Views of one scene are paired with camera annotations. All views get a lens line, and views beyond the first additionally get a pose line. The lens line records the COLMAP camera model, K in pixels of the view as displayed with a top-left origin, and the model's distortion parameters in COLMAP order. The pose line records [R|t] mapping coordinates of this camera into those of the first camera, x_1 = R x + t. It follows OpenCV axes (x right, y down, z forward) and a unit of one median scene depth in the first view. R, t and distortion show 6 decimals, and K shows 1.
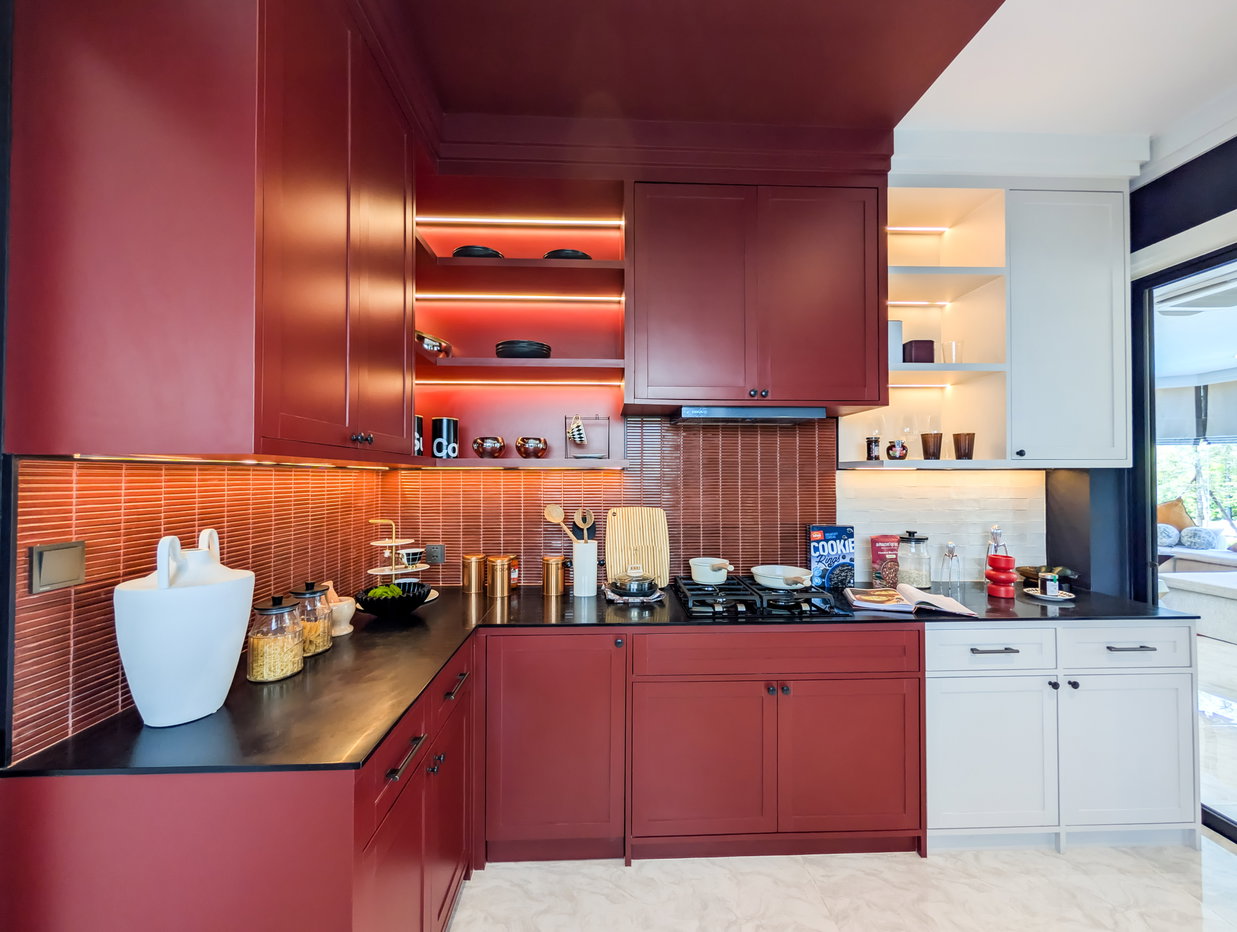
lens RADIAL K [[471.0, 0, 621.4], [0, 471.0, 468.8], [0, 0, 1]] dist [-0.001135, 0.000369]
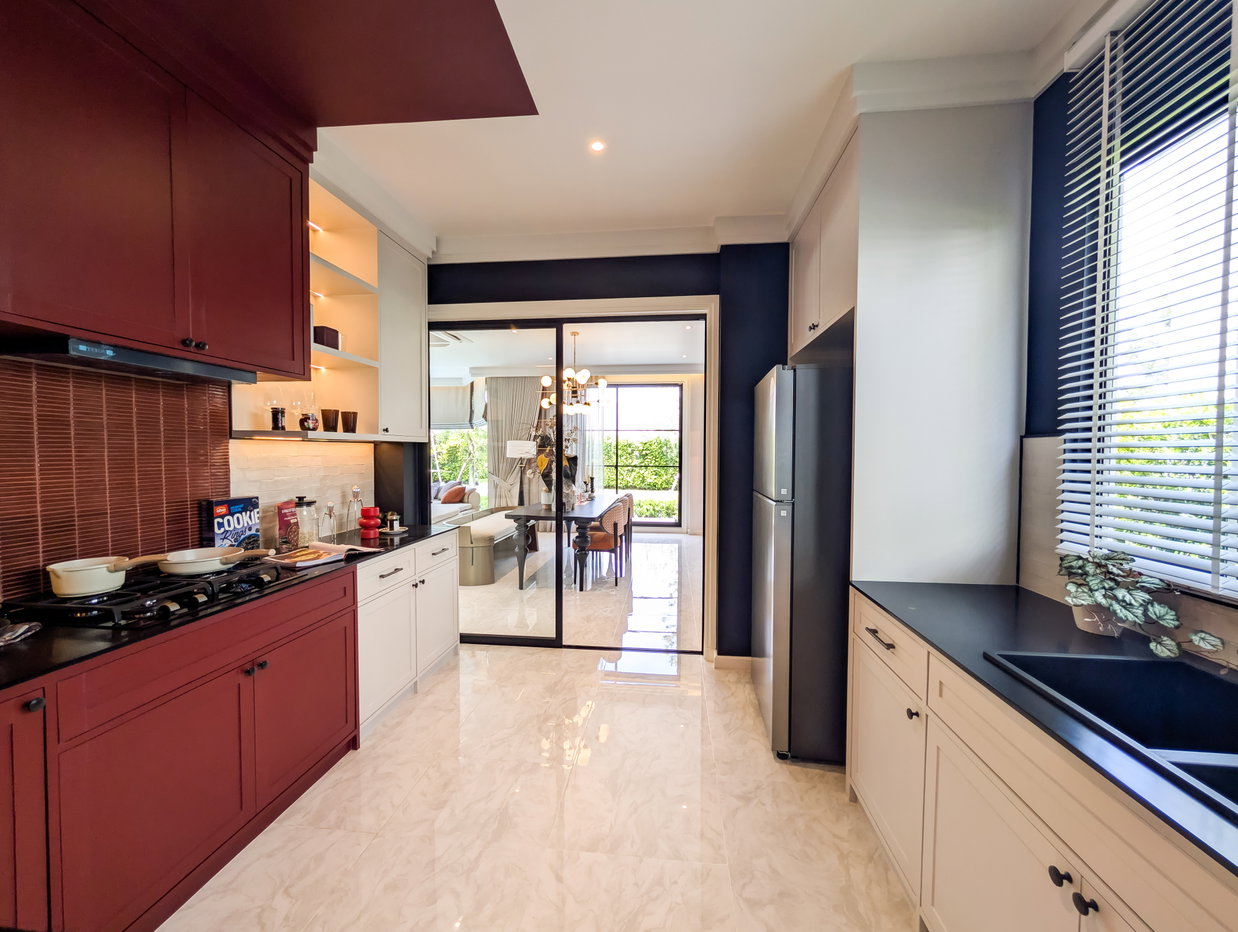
lens RADIAL K [[485.6, 0, 619.0], [0, 485.6, 466.0], [0, 0, 1]] dist [0.000725, 0.000123]
pose [[0.144674, -0.029684, 0.989034, -0.416212], [-0.020662, 0.999241, 0.033012, 0.009933], [-0.989264, -0.025211, 0.143951, 0.113516]]
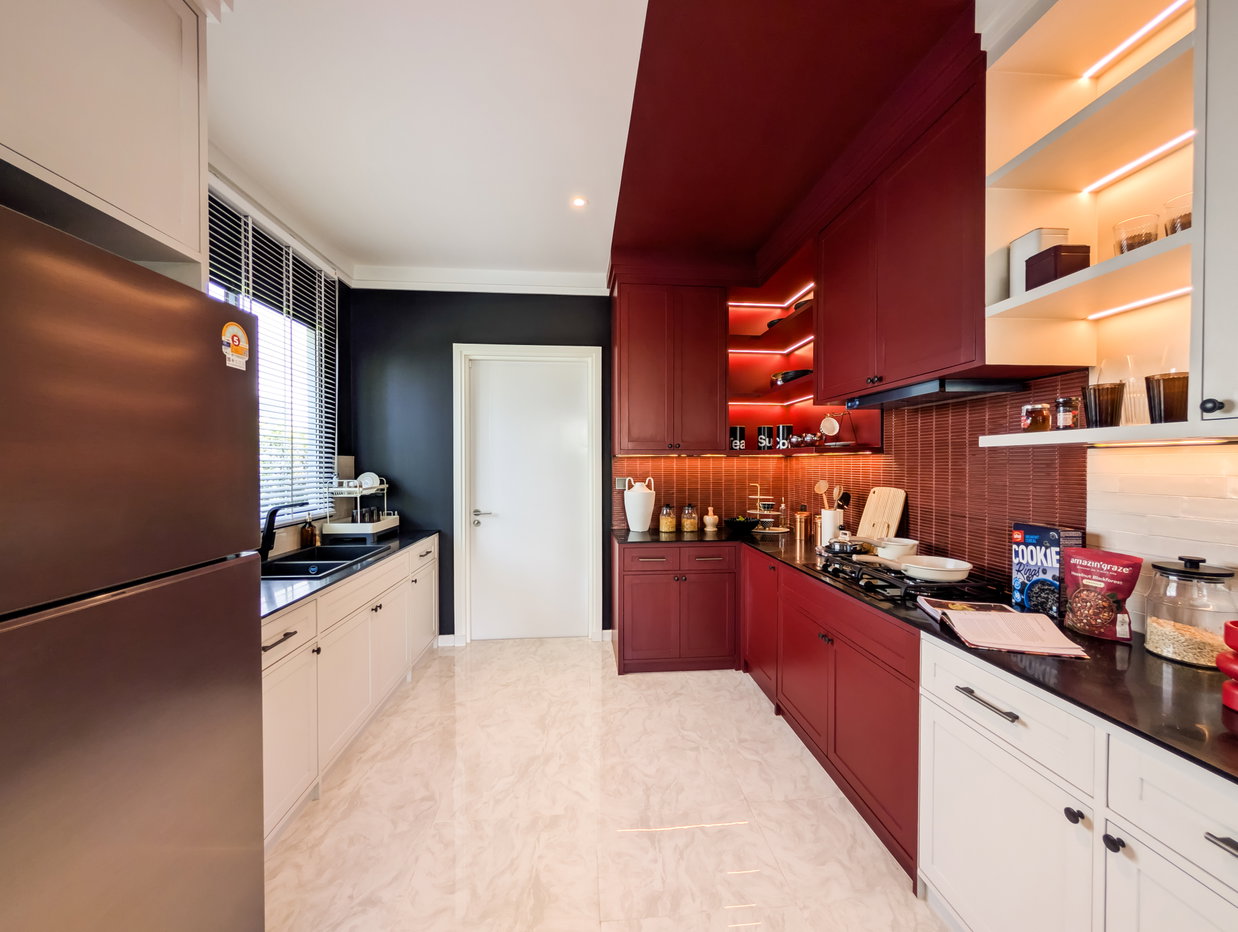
lens RADIAL K [[471.4, 0, 621.9], [0, 471.4, 468.8], [0, 0, 1]] dist [-0.001135, 0.000369]
pose [[0.056709, 0.014222, -0.998289, 1.185921], [0.016862, 0.999742, 0.015201, 0.011642], [0.998248, -0.017696, 0.056455, 0.338909]]
